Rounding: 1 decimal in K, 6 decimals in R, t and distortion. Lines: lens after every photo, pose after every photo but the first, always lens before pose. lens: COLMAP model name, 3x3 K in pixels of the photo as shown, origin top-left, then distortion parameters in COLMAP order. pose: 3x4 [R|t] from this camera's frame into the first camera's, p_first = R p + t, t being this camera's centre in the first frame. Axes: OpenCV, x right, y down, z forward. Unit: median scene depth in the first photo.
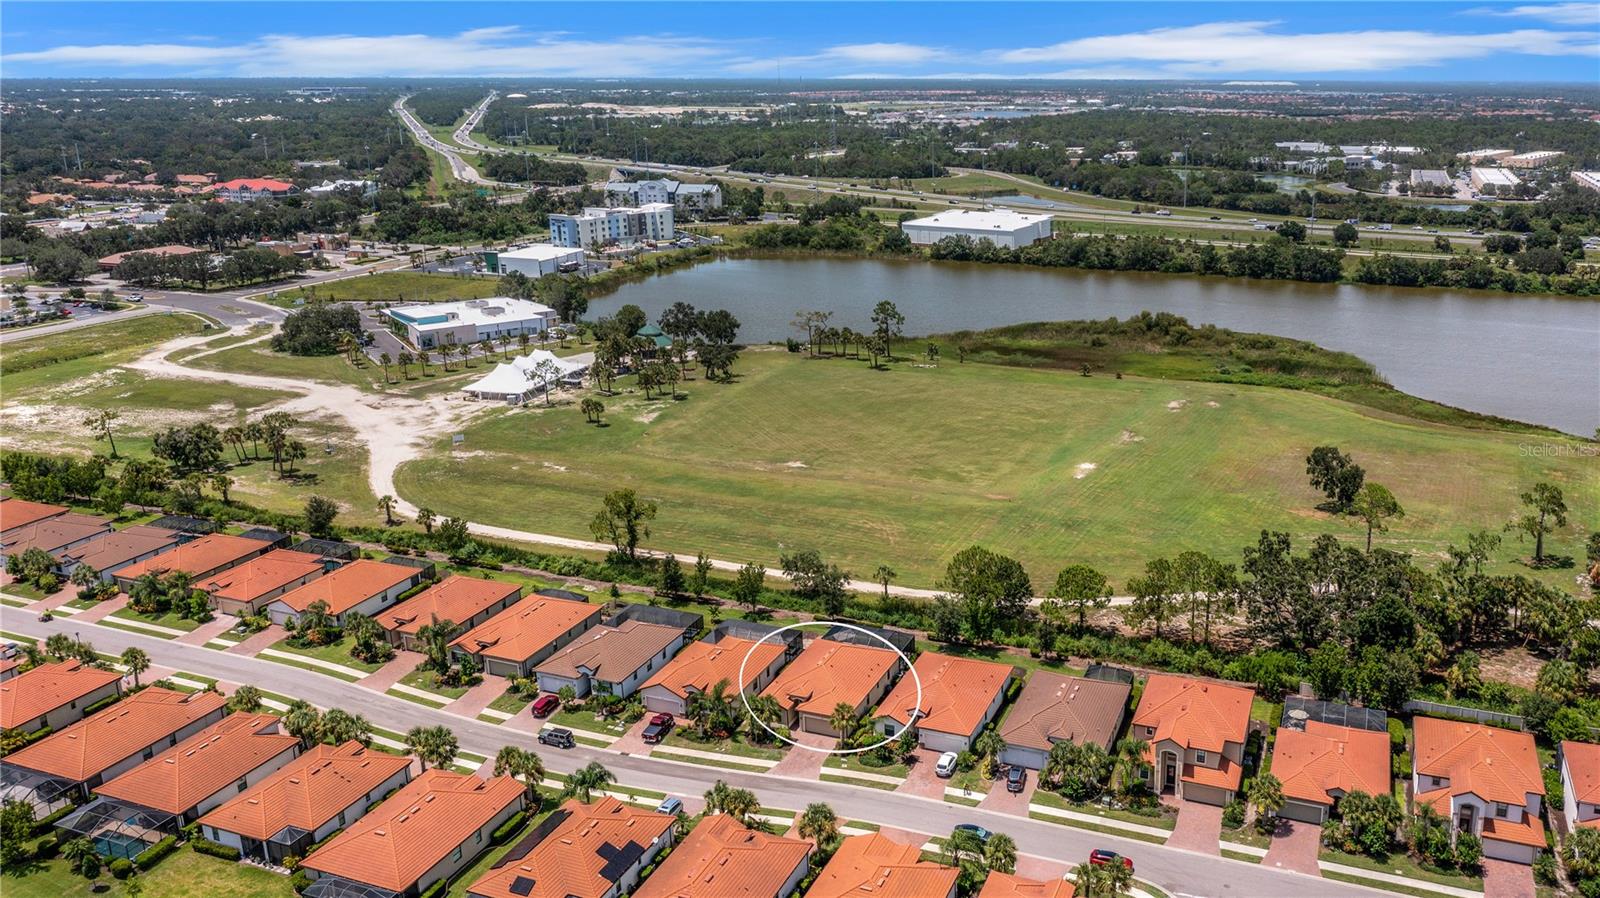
lens RADIAL K [[1312.6, 0, 802.4], [0, 1312.6, 448.4], [0, 0, 1]] dist [-0.008914, 0.002004]
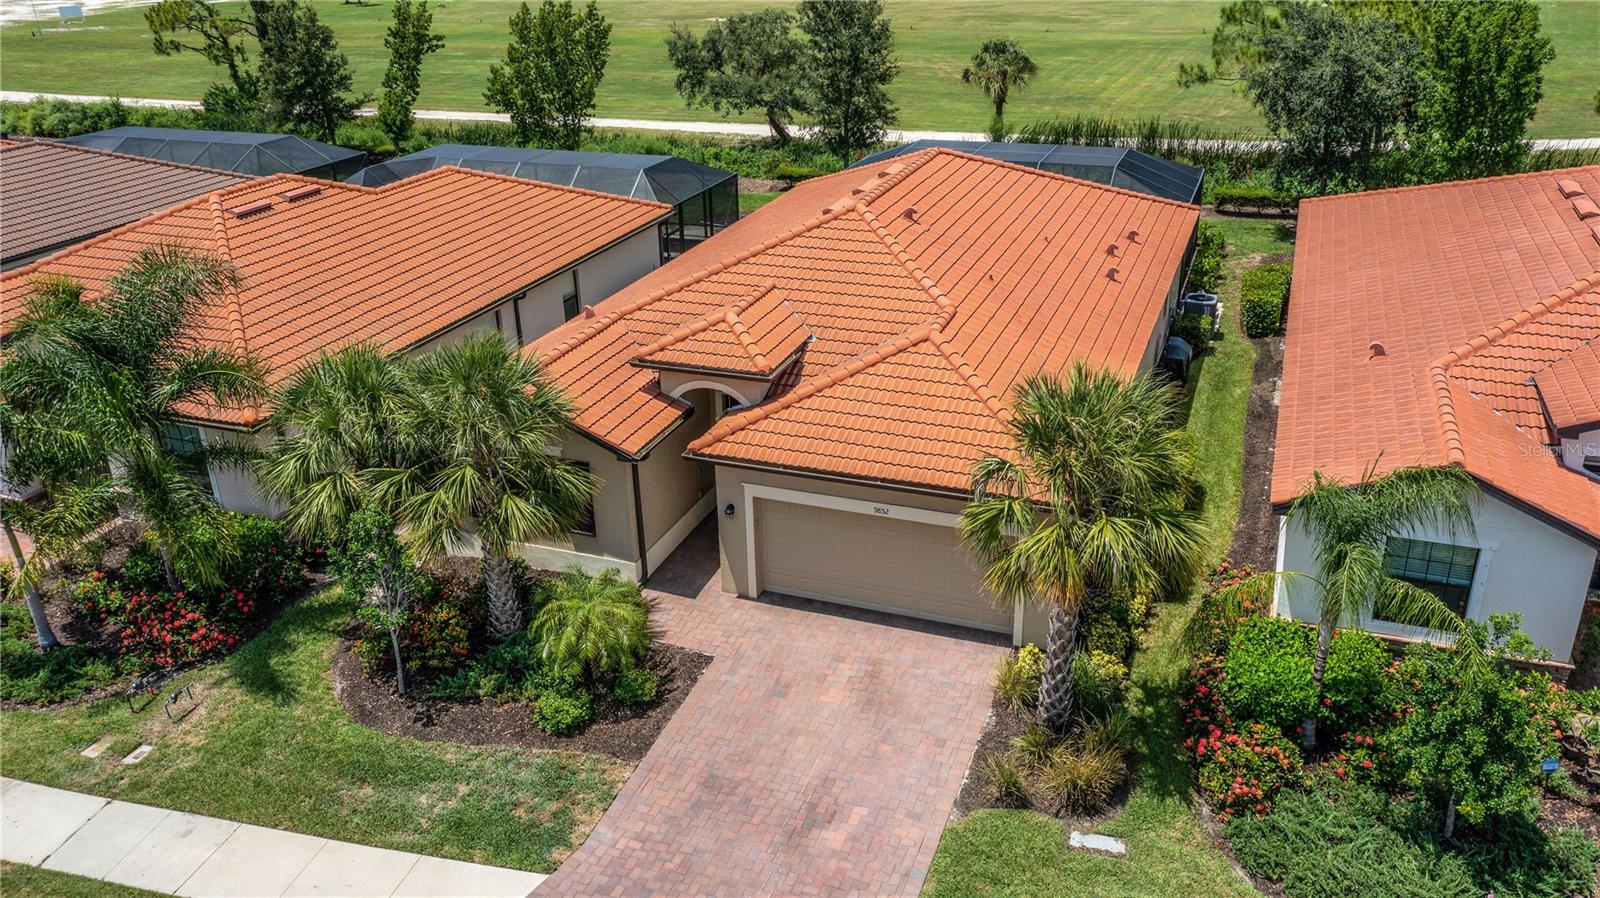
lens RADIAL K [[1312.6, 0, 799.7], [0, 1312.6, 450.1], [0, 0, 1]] dist [-0.008914, 0.002004]
pose [[0.999130, -0.027061, 0.031738, 0.002100], [0.022650, 0.991004, 0.131904, 0.180008], [-0.035022, -0.131070, 0.990754, 0.856071]]
